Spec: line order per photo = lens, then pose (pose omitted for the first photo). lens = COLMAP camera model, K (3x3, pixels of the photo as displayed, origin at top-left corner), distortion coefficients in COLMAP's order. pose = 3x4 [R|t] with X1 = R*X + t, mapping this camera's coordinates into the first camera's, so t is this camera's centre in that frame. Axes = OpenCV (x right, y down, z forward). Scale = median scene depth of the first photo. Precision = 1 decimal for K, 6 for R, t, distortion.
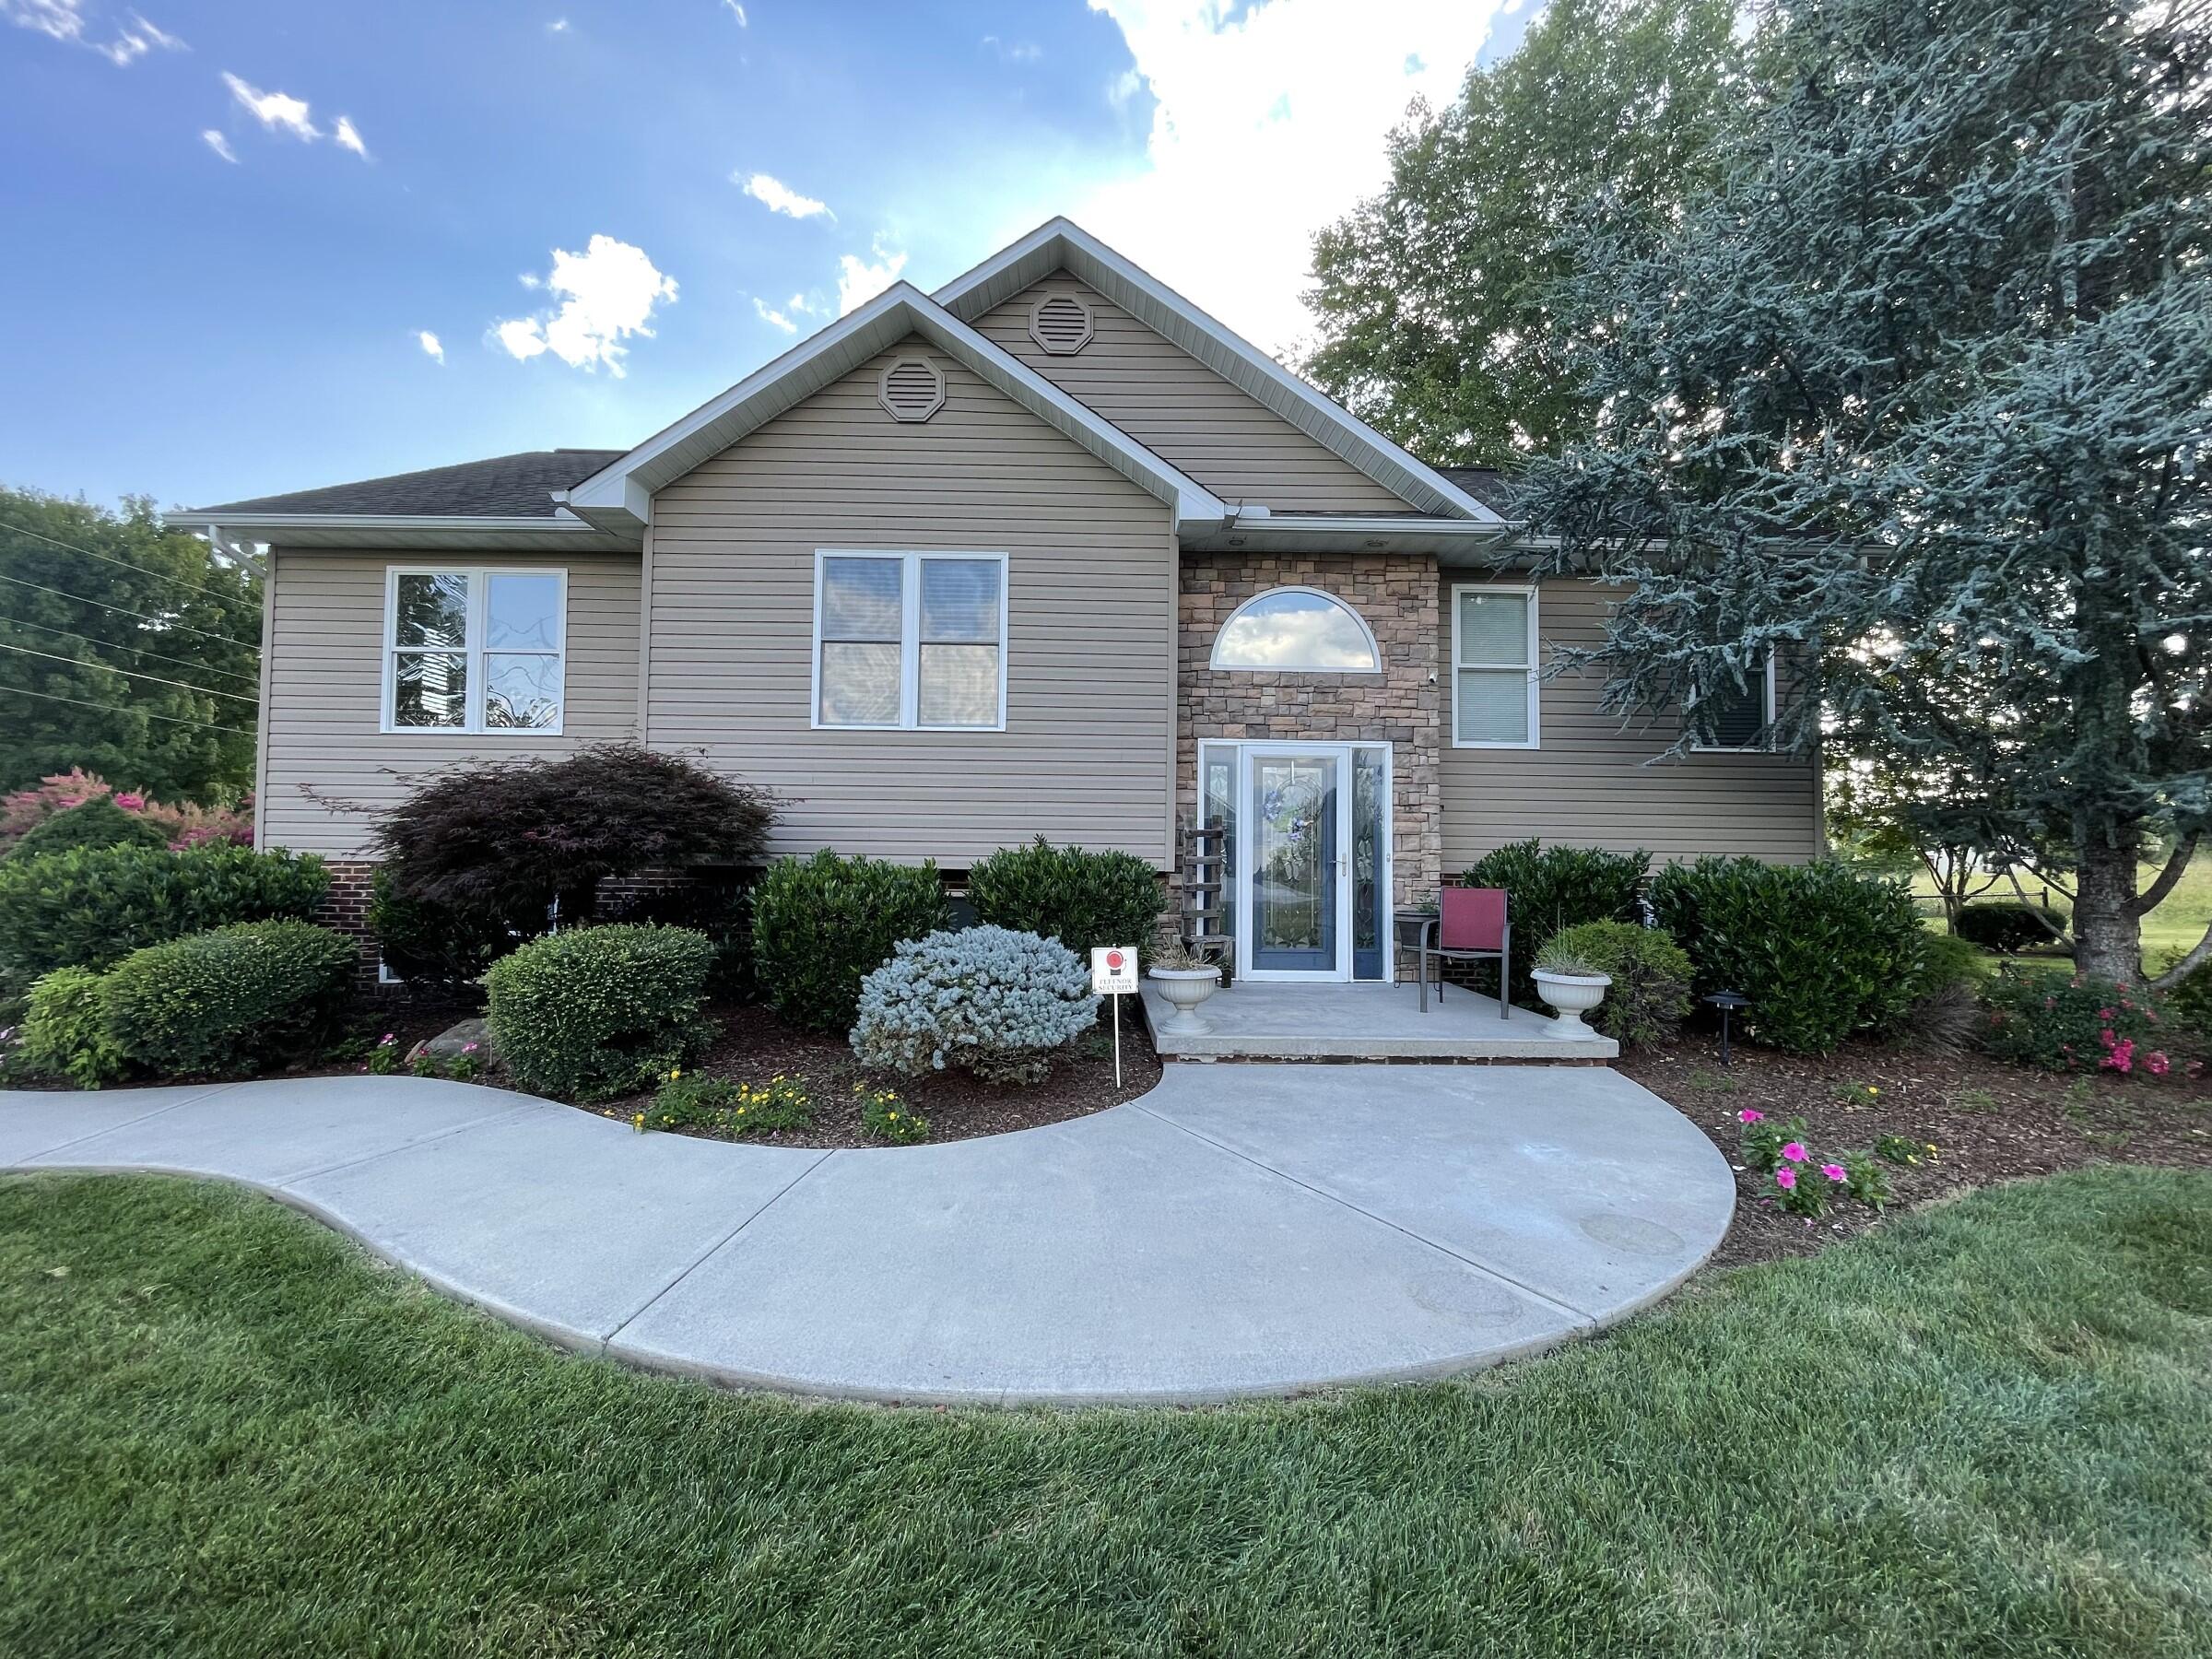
lens RADIAL K [[897.3, 0, 1106.1], [0, 897.3, 832.4], [0, 0, 1]] dist [-0.001902, -0.000320]
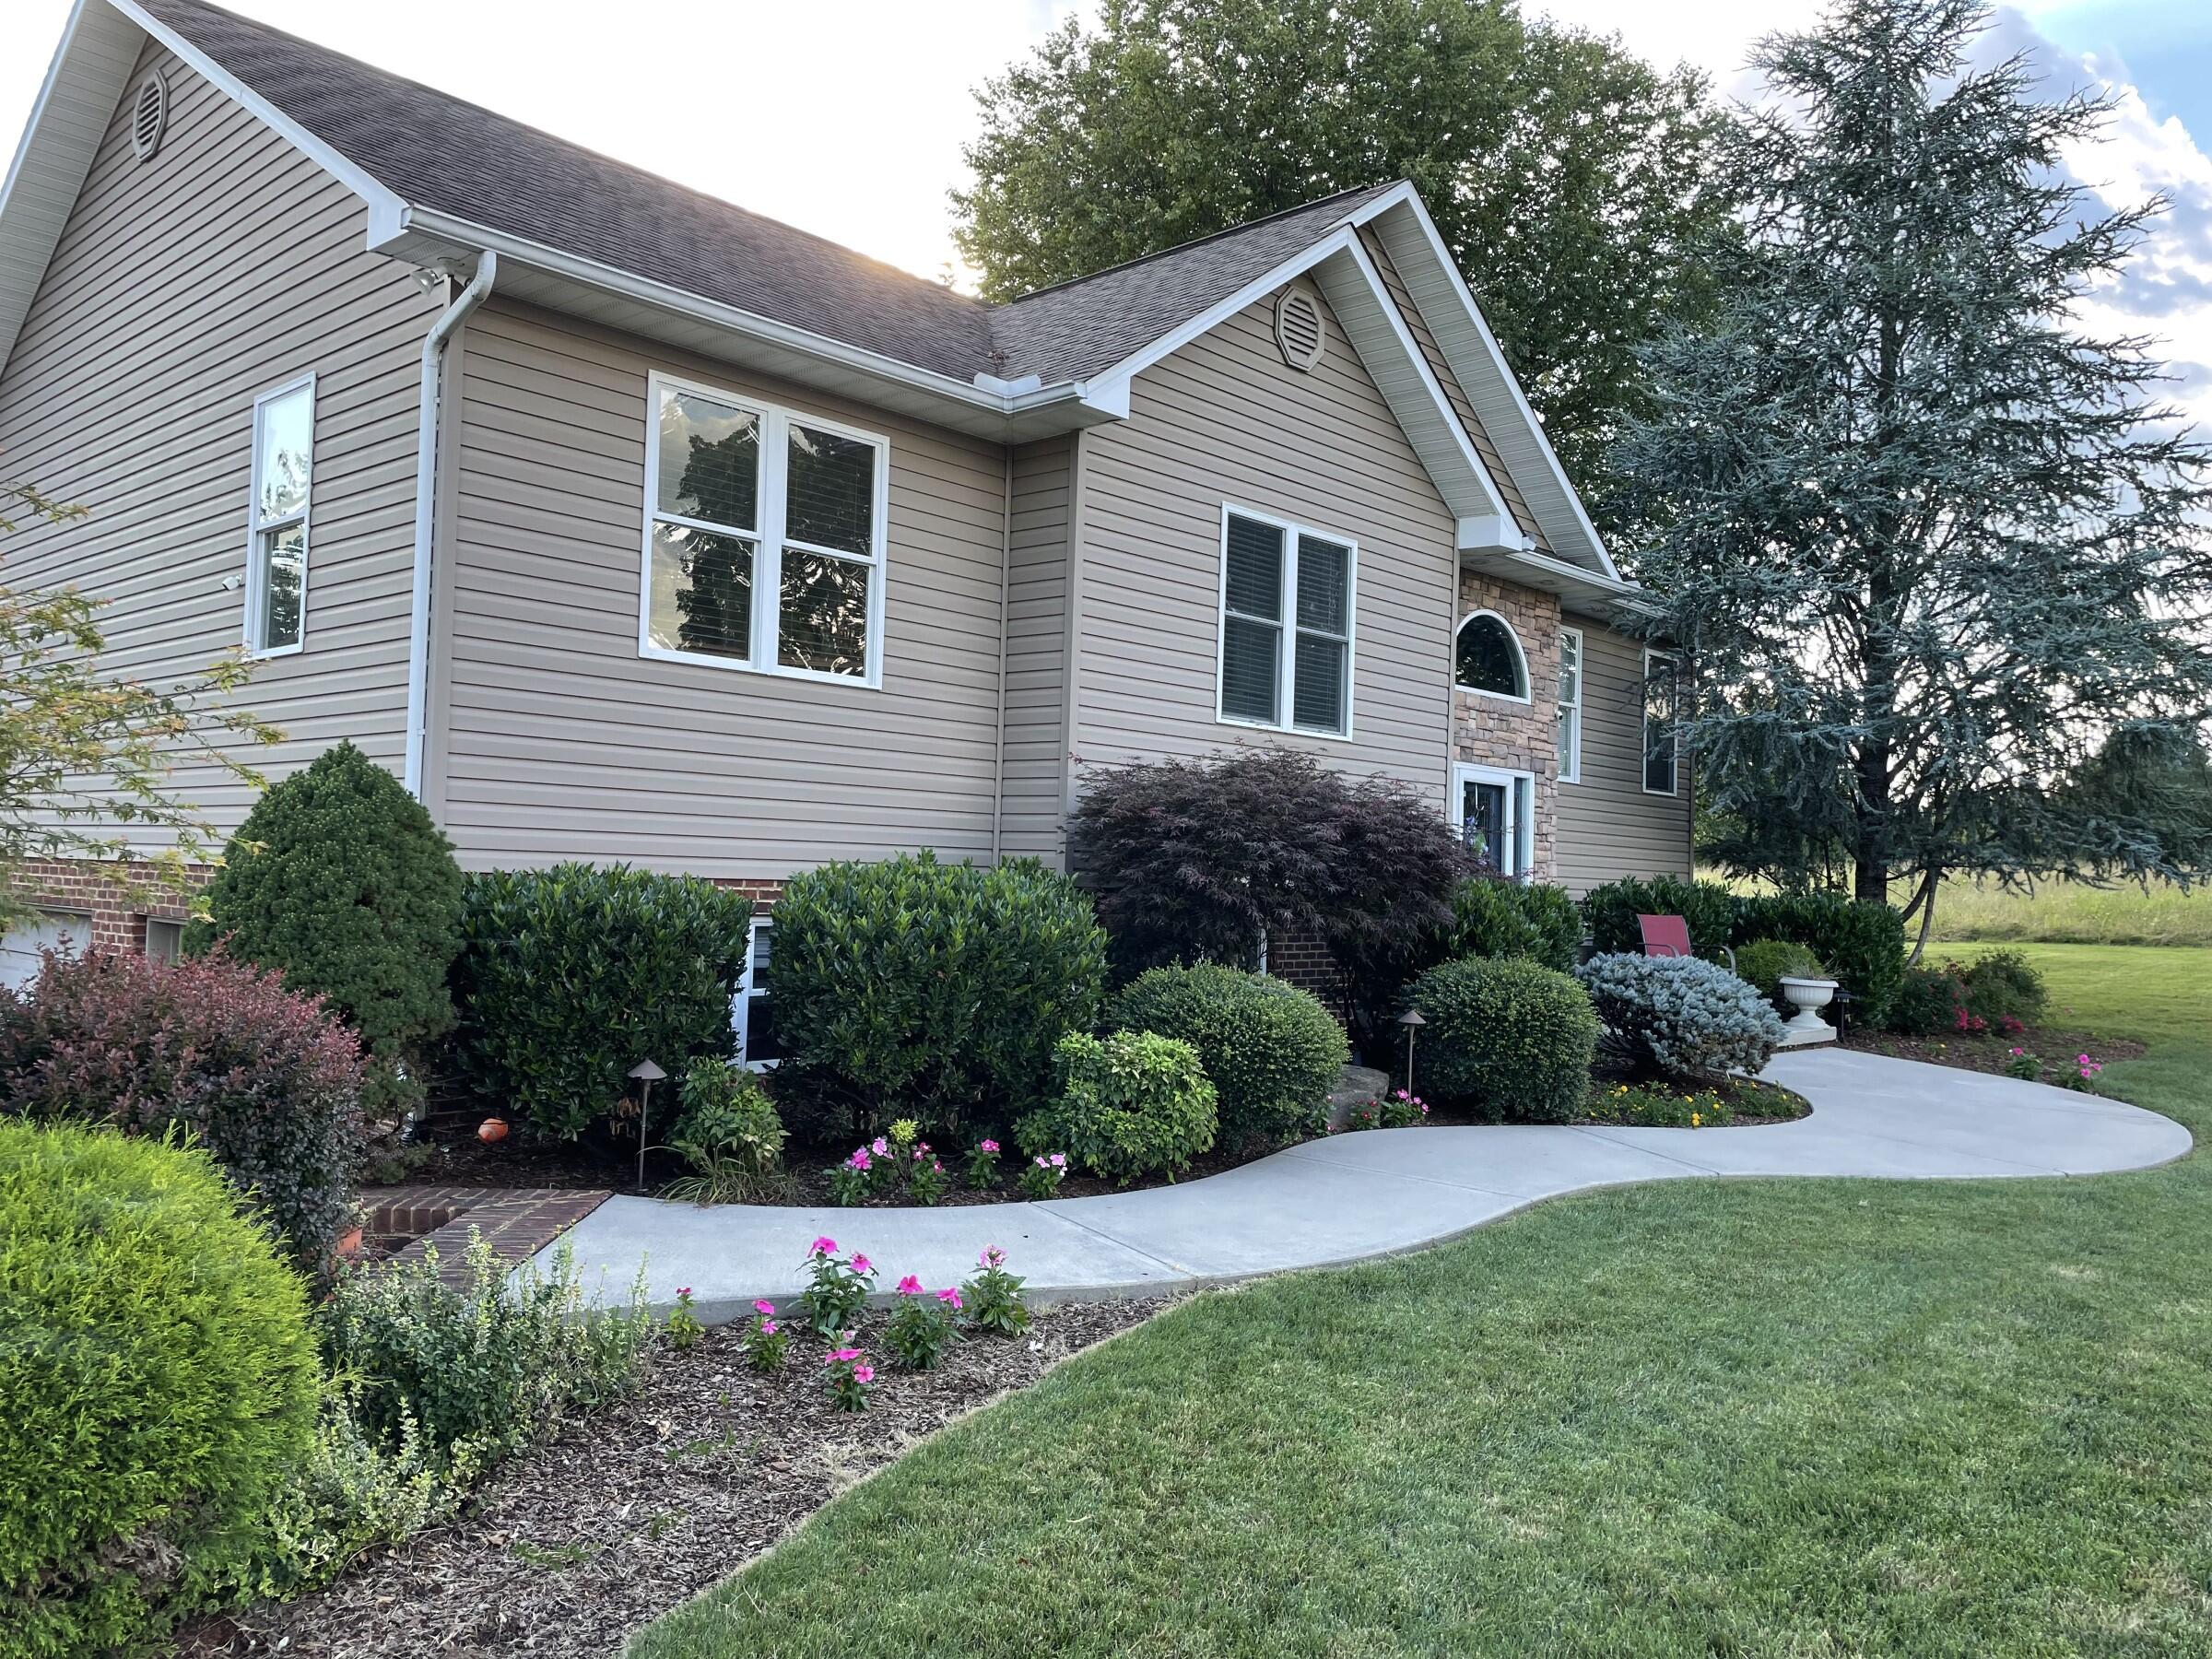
lens RADIAL K [[1682.4, 0, 1106.3], [0, 1682.4, 828.0], [0, 0, 1]] dist [-0.000717, -0.005868]
pose [[0.699947, 0.034361, 0.713368, -1.996288], [-0.045745, 0.998948, -0.003232, -0.013884], [-0.712728, -0.030370, 0.700782, -0.003077]]
